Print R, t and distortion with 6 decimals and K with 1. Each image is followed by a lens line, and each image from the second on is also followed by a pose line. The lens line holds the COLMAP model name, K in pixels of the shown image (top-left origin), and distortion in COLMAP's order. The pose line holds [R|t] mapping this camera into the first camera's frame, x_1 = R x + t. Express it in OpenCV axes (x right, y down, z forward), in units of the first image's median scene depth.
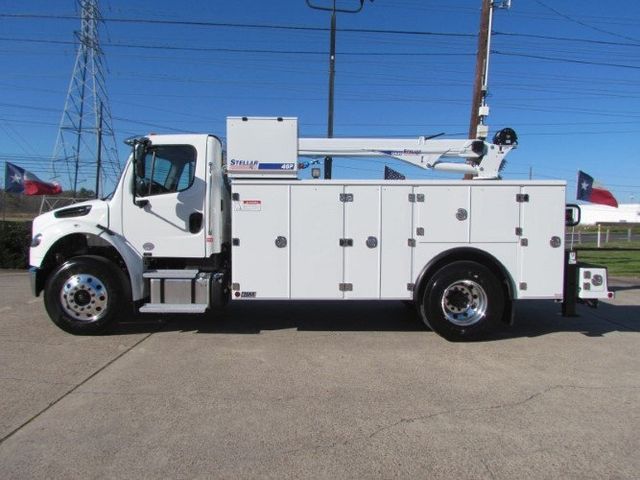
lens RADIAL K [[472.2, 0, 321.6], [0, 472.2, 238.7], [0, 0, 1]] dist [-0.019462, -0.006981]
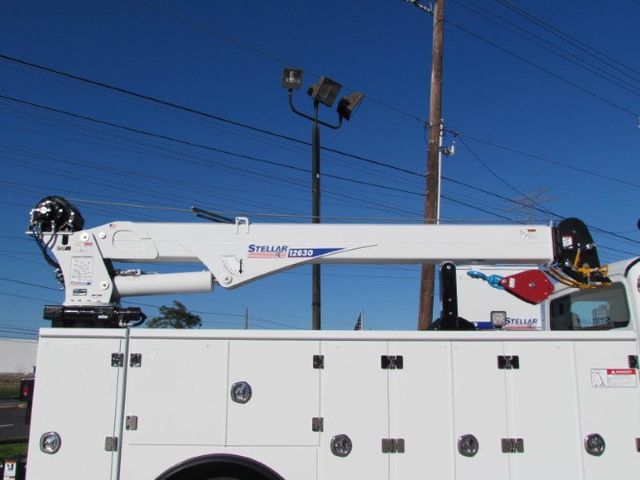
lens RADIAL K [[609.9, 0, 311.3], [0, 609.9, 222.2], [0, 0, 1]] dist [-0.049244, 0.000000]
pose [[0.816336, 0.112274, 0.566560, -1.125480], [0.050787, 0.963172, -0.264046, -0.076894], [-0.575340, 0.244324, 0.780570, 0.446440]]
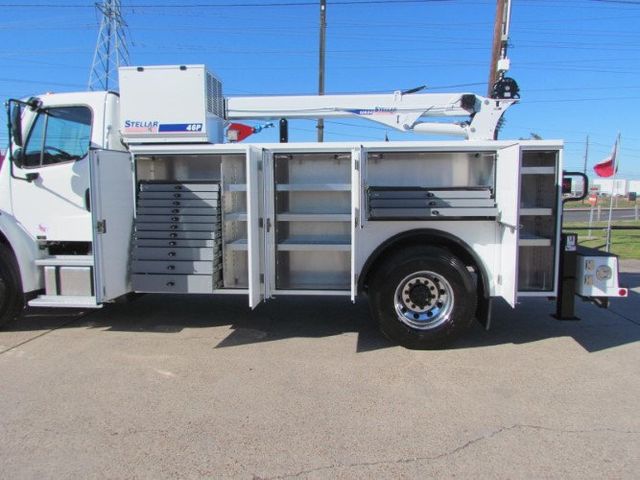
lens RADIAL K [[486.4, 0, 319.1], [0, 486.4, 236.7], [0, 0, 1]] dist [-0.037215, 0.010000]
pose [[0.995264, 0.001742, -0.097197, 0.207132], [0.002634, 0.998989, 0.044877, -0.004918], [0.097177, -0.044921, 0.994253, 0.190636]]
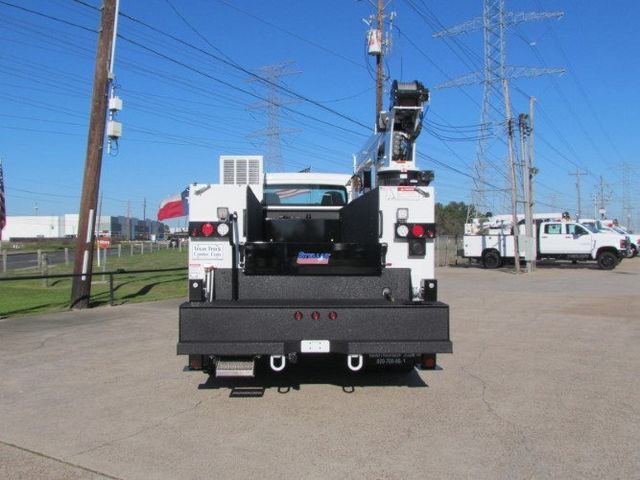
lens RADIAL K [[615.1, 0, 321.2], [0, 615.1, 243.2], [0, 0, 1]] dist [-0.051990, 0.000000]
pose [[0.512705, -0.033152, 0.857924, -0.801135], [0.057205, 0.998353, 0.004392, -0.033504], [-0.856657, 0.046825, 0.513757, 0.346035]]
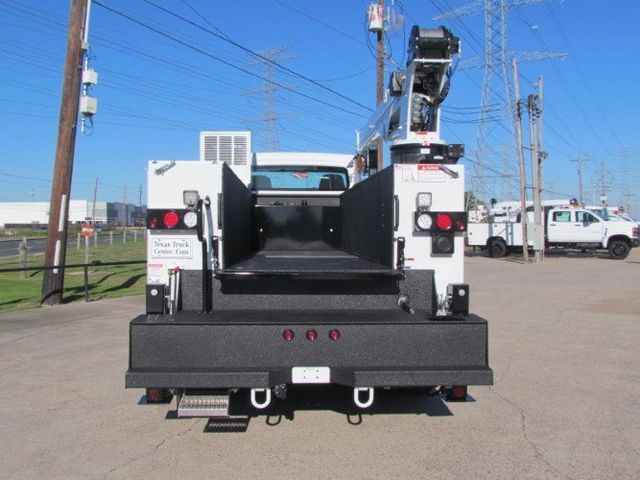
lens RADIAL K [[615.1, 0, 321.1], [0, 615.1, 236.0], [0, 0, 1]] dist [-0.051990, 0.000000]
pose [[0.509206, -0.041431, 0.859647, -0.611436], [0.055706, 0.998333, 0.015118, -0.042204], [-0.858840, 0.040189, 0.510665, 0.459456]]
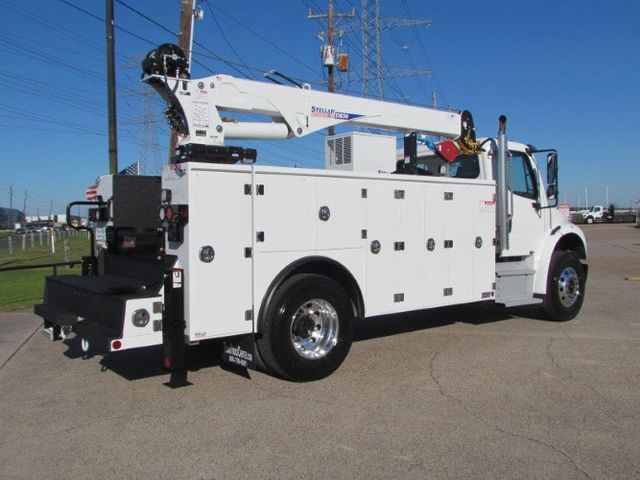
lens RADIAL K [[609.9, 0, 315.5], [0, 609.9, 223.9], [0, 0, 1]] dist [-0.049244, 0.000000]
pose [[0.305304, -0.032332, 0.951706, -1.695471], [0.071964, 0.997349, 0.010796, -0.071723], [-0.949532, 0.065193, 0.306821, 0.781487]]
